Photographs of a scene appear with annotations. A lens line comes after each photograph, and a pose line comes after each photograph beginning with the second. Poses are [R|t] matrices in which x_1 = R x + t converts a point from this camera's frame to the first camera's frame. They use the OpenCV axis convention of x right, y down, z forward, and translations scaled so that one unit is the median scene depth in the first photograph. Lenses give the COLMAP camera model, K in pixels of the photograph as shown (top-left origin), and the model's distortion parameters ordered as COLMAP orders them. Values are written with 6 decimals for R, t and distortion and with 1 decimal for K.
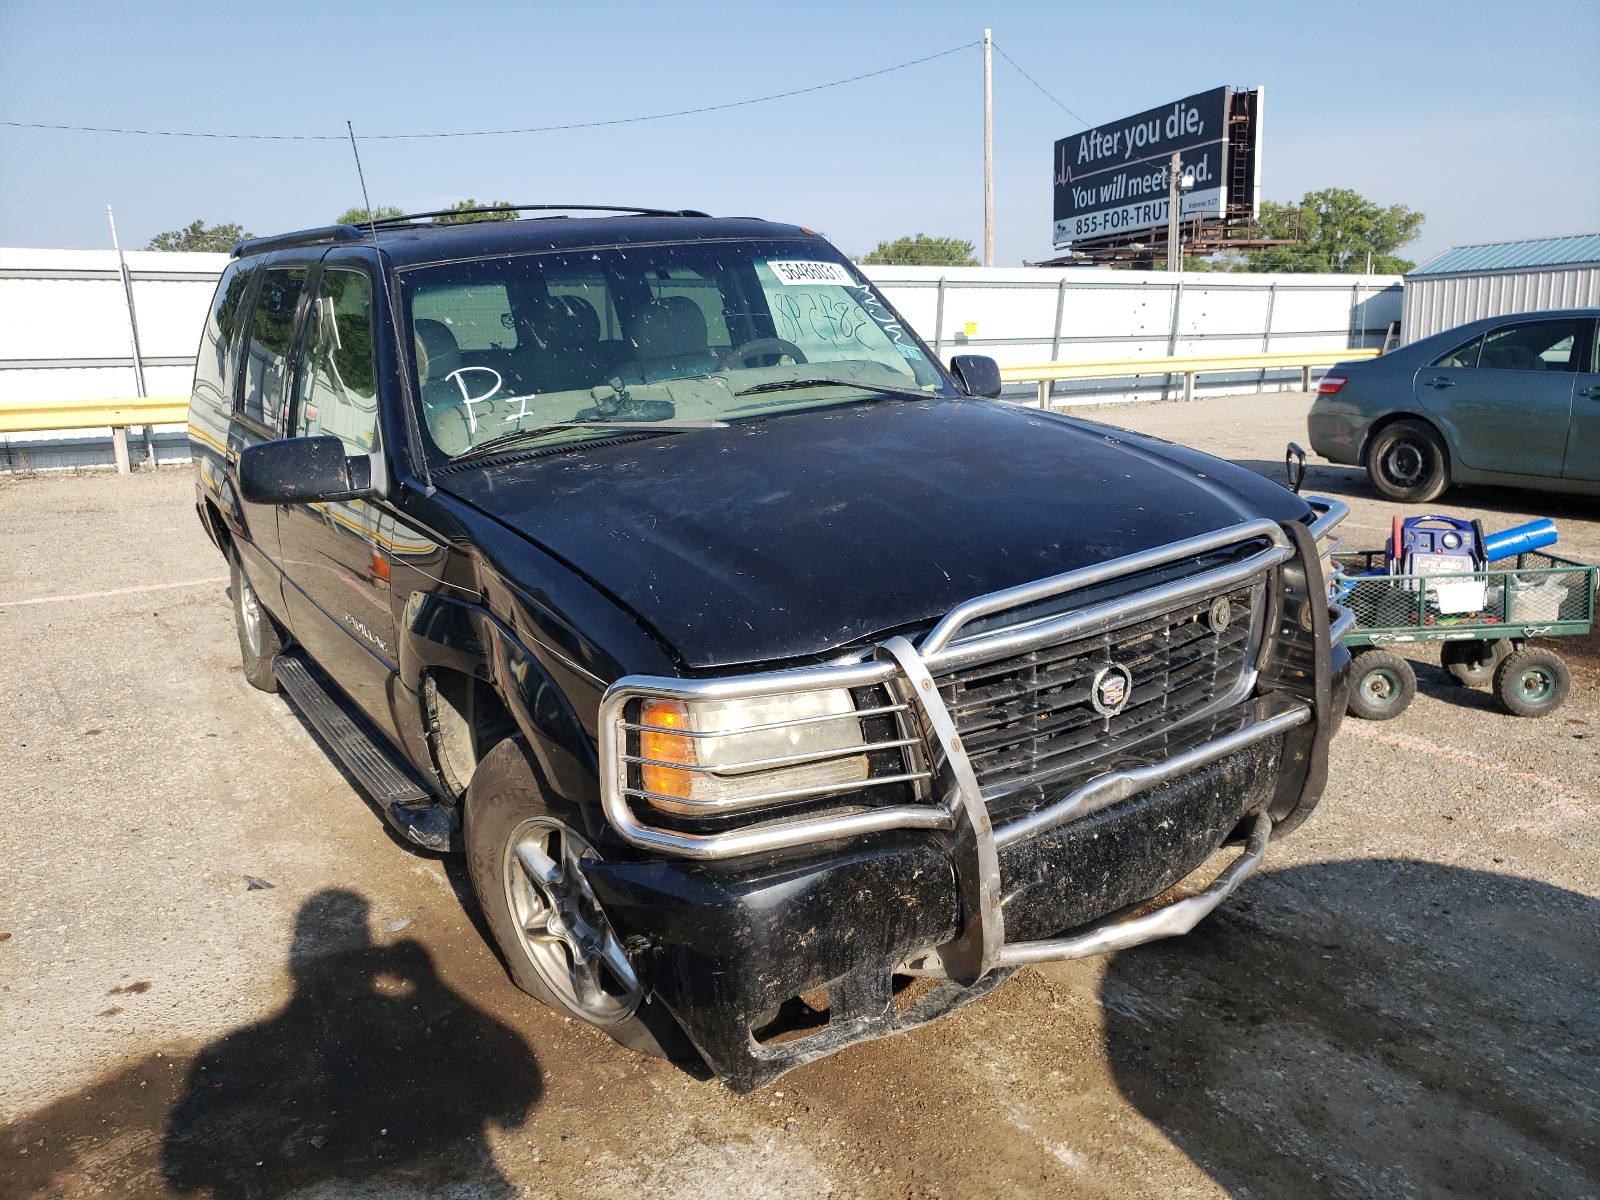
lens RADIAL K [[1254.6, 0, 812.2], [0, 1254.6, 592.0], [0, 0, 1]] dist [0.004811, 0.016300]
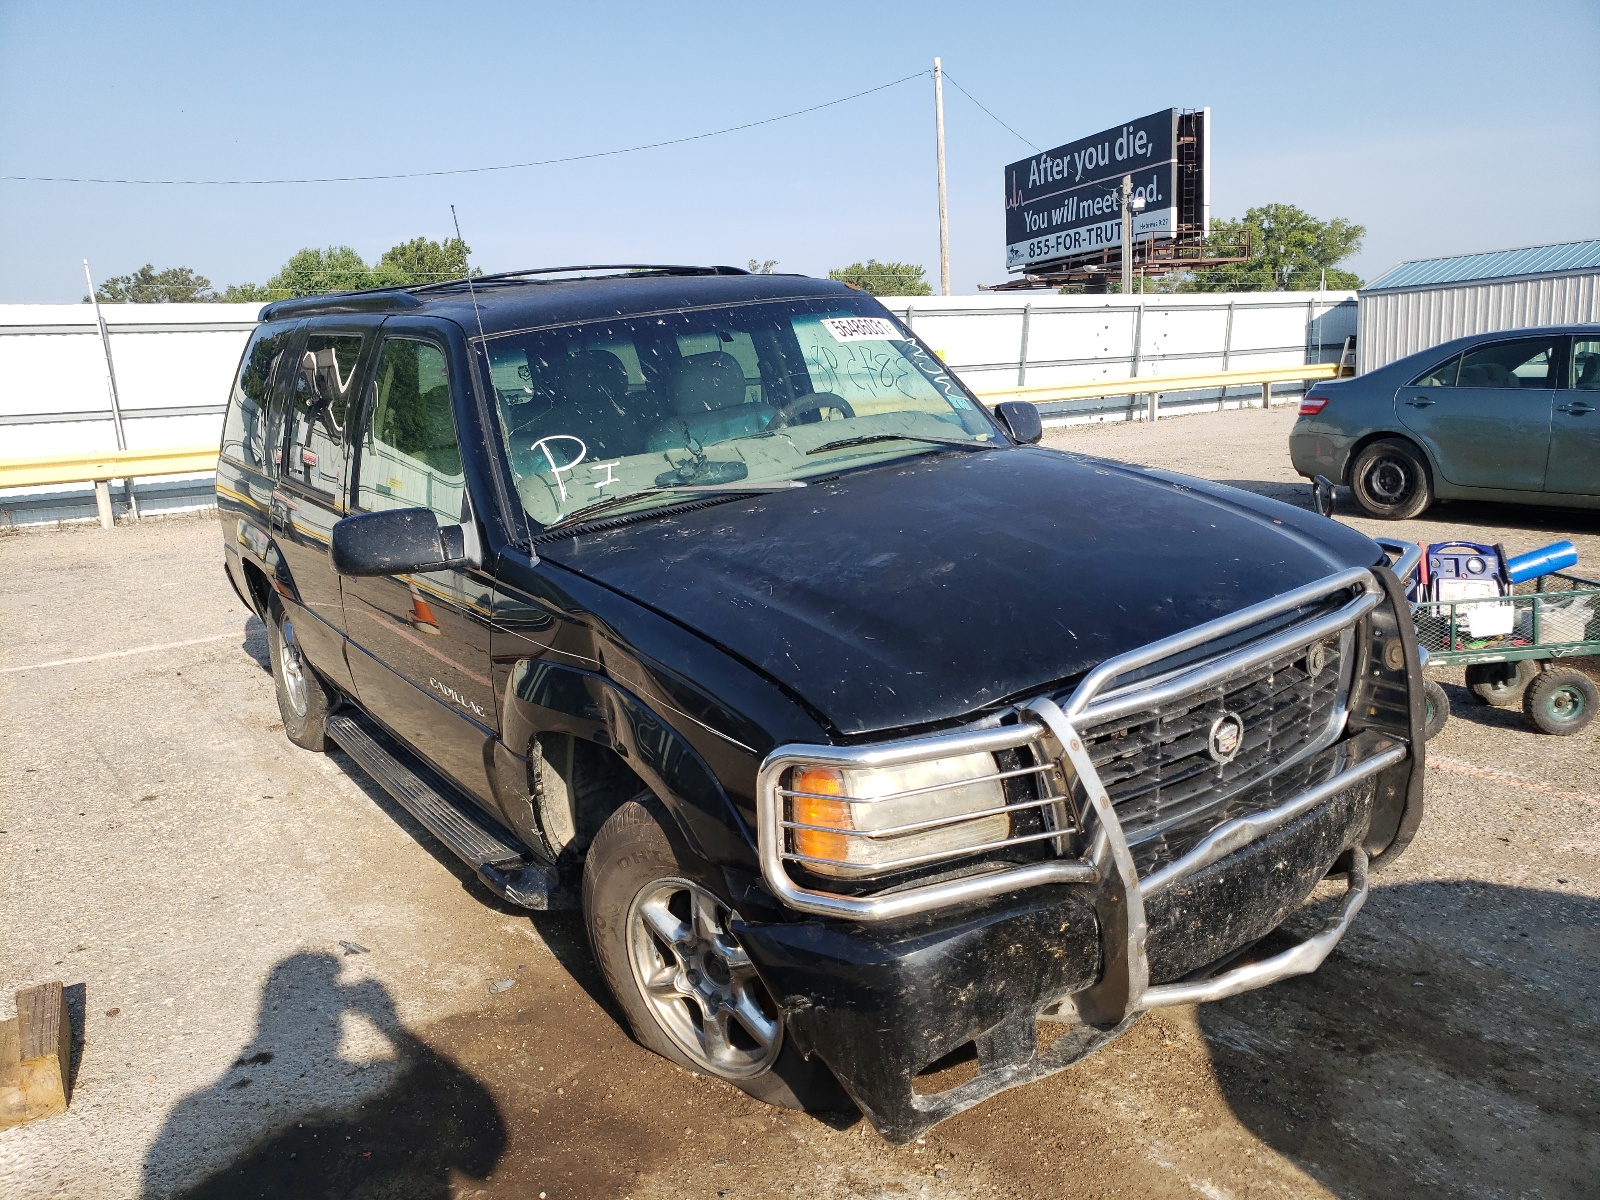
lens RADIAL K [[1243.9, 0, 803.1], [0, 1243.9, 609.8], [0, 0, 1]] dist [0.011979, 0.014822]
pose [[0.999242, -0.032805, 0.020946, -0.099741], [0.032929, 0.999442, -0.005586, -0.026162], [-0.020751, 0.006272, 0.999765, -0.019149]]
